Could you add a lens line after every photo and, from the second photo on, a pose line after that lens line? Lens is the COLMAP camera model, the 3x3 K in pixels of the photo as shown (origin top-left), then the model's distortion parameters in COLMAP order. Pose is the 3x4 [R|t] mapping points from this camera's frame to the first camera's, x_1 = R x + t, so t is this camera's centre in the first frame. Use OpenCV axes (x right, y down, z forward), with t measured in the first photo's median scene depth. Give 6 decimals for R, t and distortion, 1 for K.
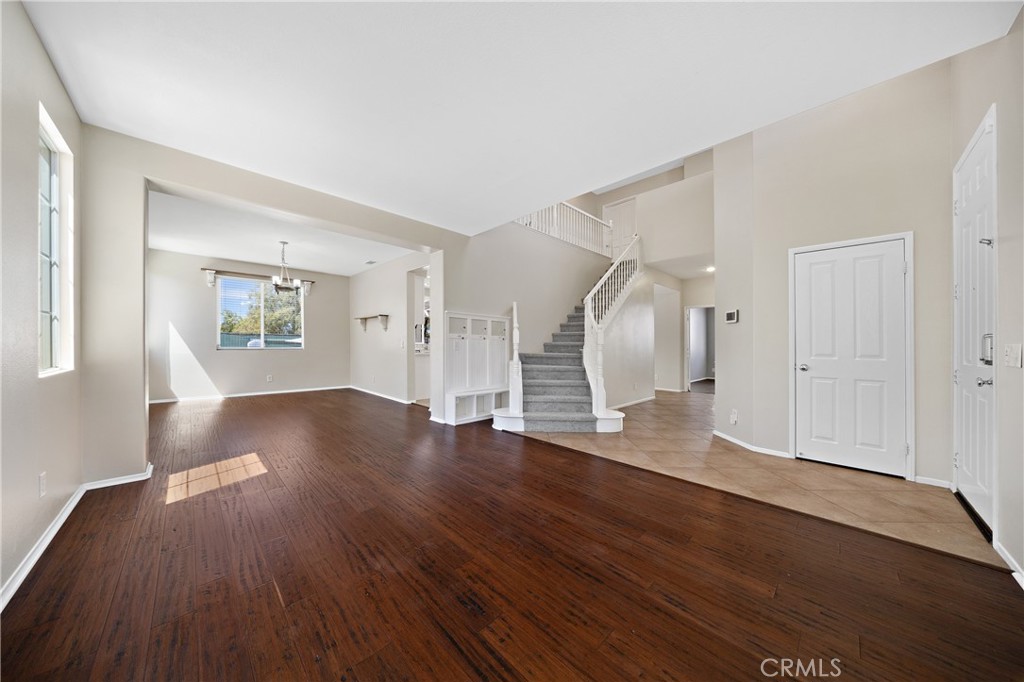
lens RADIAL K [[328.9, 0, 506.6], [0, 328.9, 345.2], [0, 0, 1]] dist [-0.001588, -0.000221]
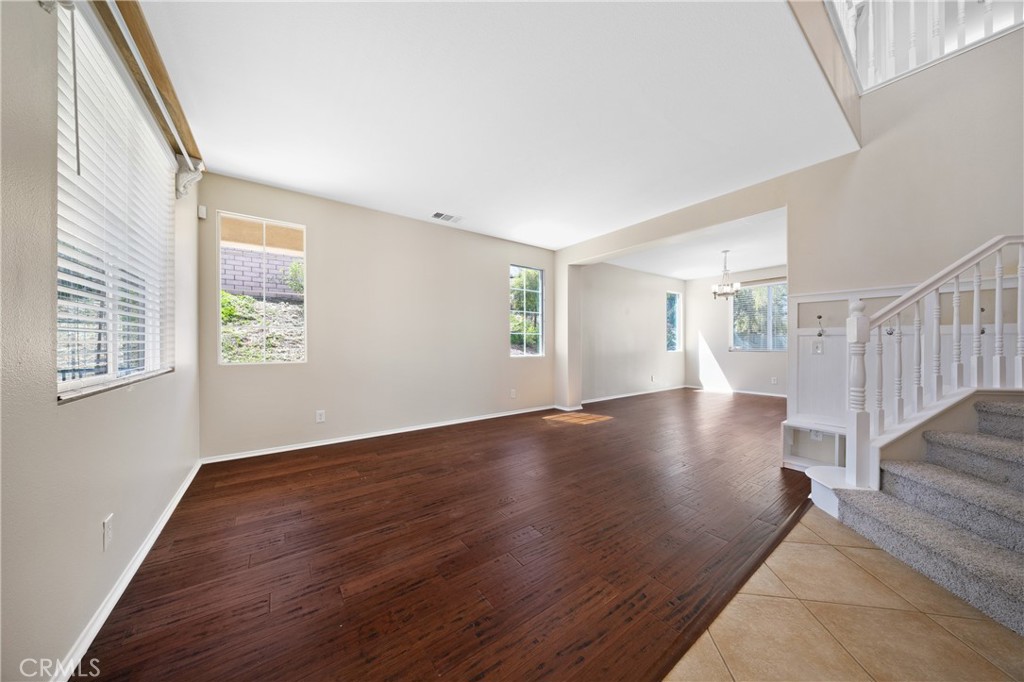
lens RADIAL K [[328.9, 0, 512.4], [0, 328.9, 345.5], [0, 0, 1]] dist [-0.001588, -0.000221]
pose [[-0.139301, -0.000463, -0.990250, 0.633322], [-0.009831, 0.999951, 0.000916, 0.002919], [0.990201, 0.009862, -0.139299, 0.601970]]
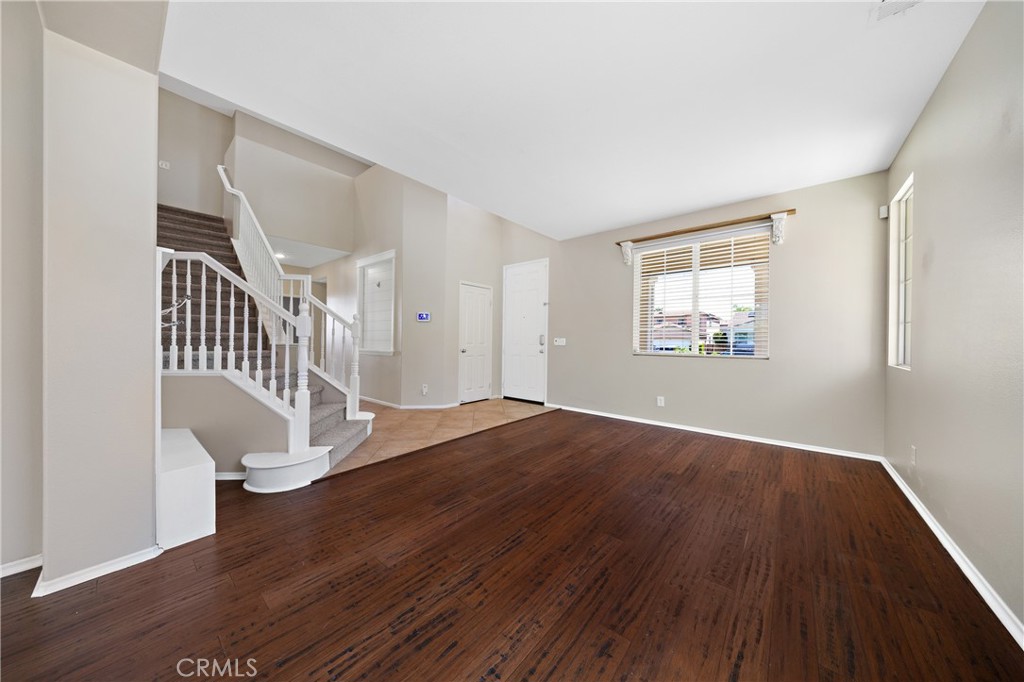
lens RADIAL K [[328.9, 0, 512.5], [0, 328.9, 338.0], [0, 0, 1]] dist [-0.001588, -0.000221]
pose [[-0.094042, -0.007099, 0.995543, -0.665951], [-0.003911, 0.999969, 0.006761, -0.009641], [-0.995561, -0.003258, -0.094067, 0.721573]]
